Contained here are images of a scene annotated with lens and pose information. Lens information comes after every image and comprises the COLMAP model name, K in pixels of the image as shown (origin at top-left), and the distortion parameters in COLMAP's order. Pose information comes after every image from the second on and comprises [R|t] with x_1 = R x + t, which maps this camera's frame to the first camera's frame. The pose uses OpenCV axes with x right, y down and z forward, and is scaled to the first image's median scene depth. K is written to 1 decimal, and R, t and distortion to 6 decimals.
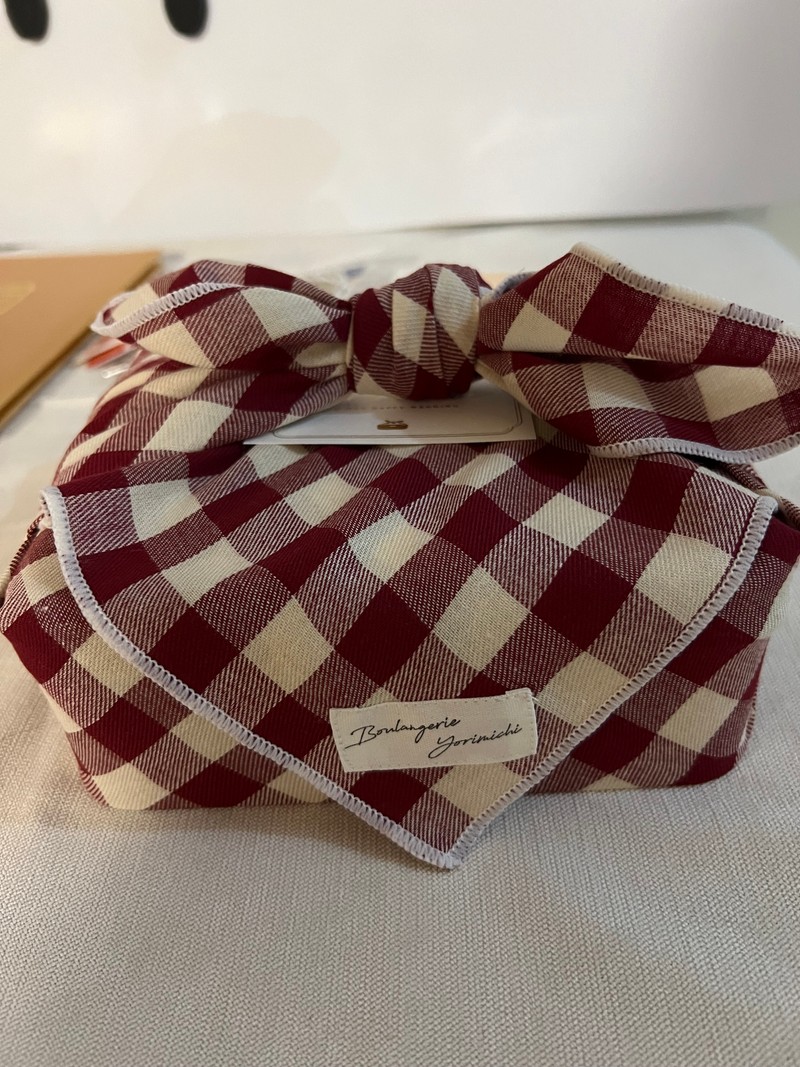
lens RADIAL K [[831.6, 0, 400.0], [0, 831.6, 533.5], [0, 0, 1]] dist [0.134884, -0.394532]
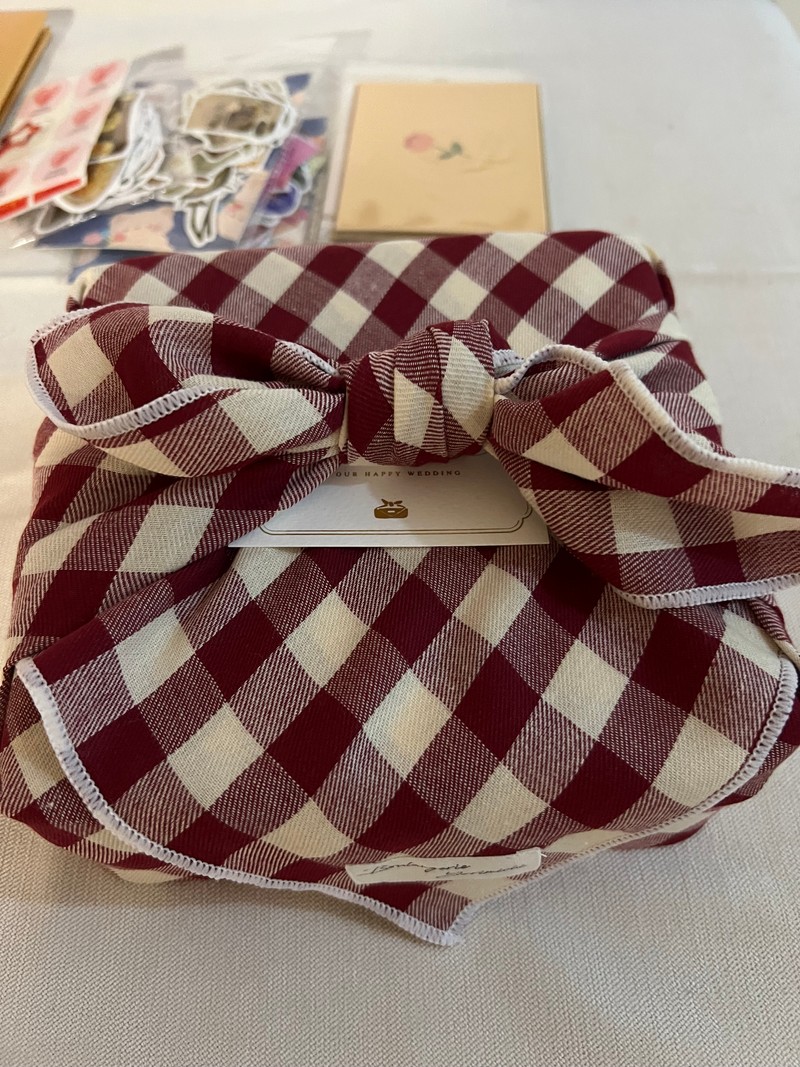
lens RADIAL K [[833.2, 0, 397.3], [0, 833.2, 550.3], [0, 0, 1]] dist [0.074364, -0.241348]
pose [[0.996235, -0.023046, 0.083572, -0.095773], [-0.010009, 0.926993, 0.374944, -0.523080], [-0.086112, -0.374369, 0.923273, 0.181541]]
